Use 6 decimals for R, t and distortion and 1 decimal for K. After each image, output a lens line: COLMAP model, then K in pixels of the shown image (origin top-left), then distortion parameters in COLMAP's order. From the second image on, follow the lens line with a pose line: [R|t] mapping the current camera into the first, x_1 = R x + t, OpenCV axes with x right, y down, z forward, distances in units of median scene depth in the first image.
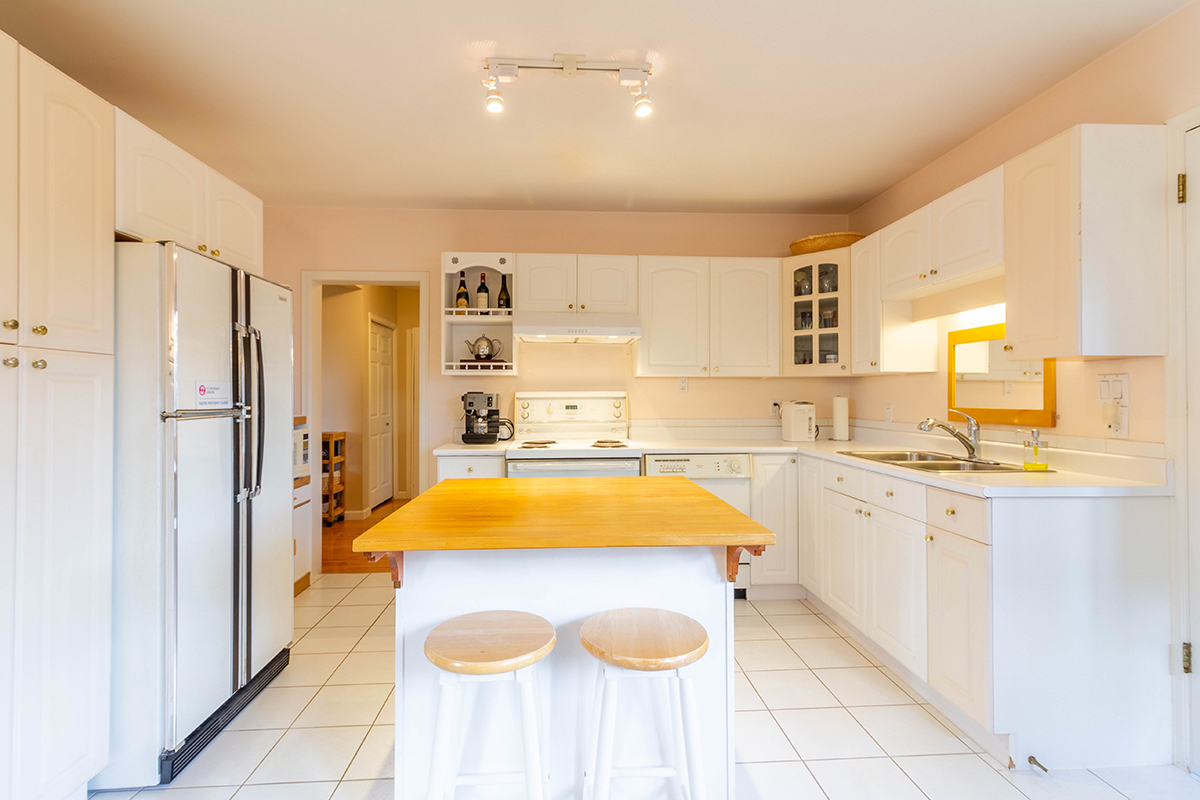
lens RADIAL K [[561.2, 0, 593.7], [0, 561.2, 392.1], [0, 0, 1]] dist [0.002405, 0.000354]
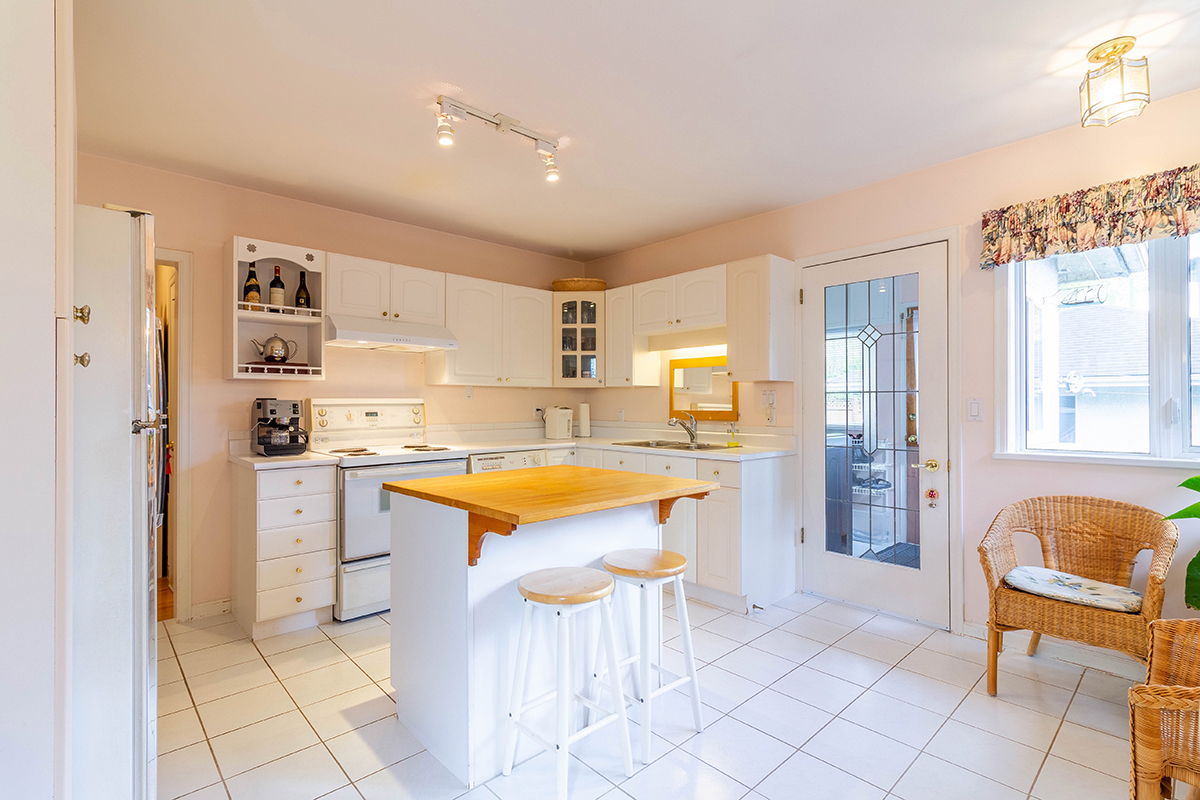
lens RADIAL K [[561.2, 0, 607.7], [0, 561.2, 401.6], [0, 0, 1]] dist [0.002405, 0.000354]
pose [[0.765690, 0.002125, 0.643206, -0.408231], [-0.004241, 0.999989, 0.001744, 0.001703], [-0.643195, -0.004063, 0.765691, -0.034775]]
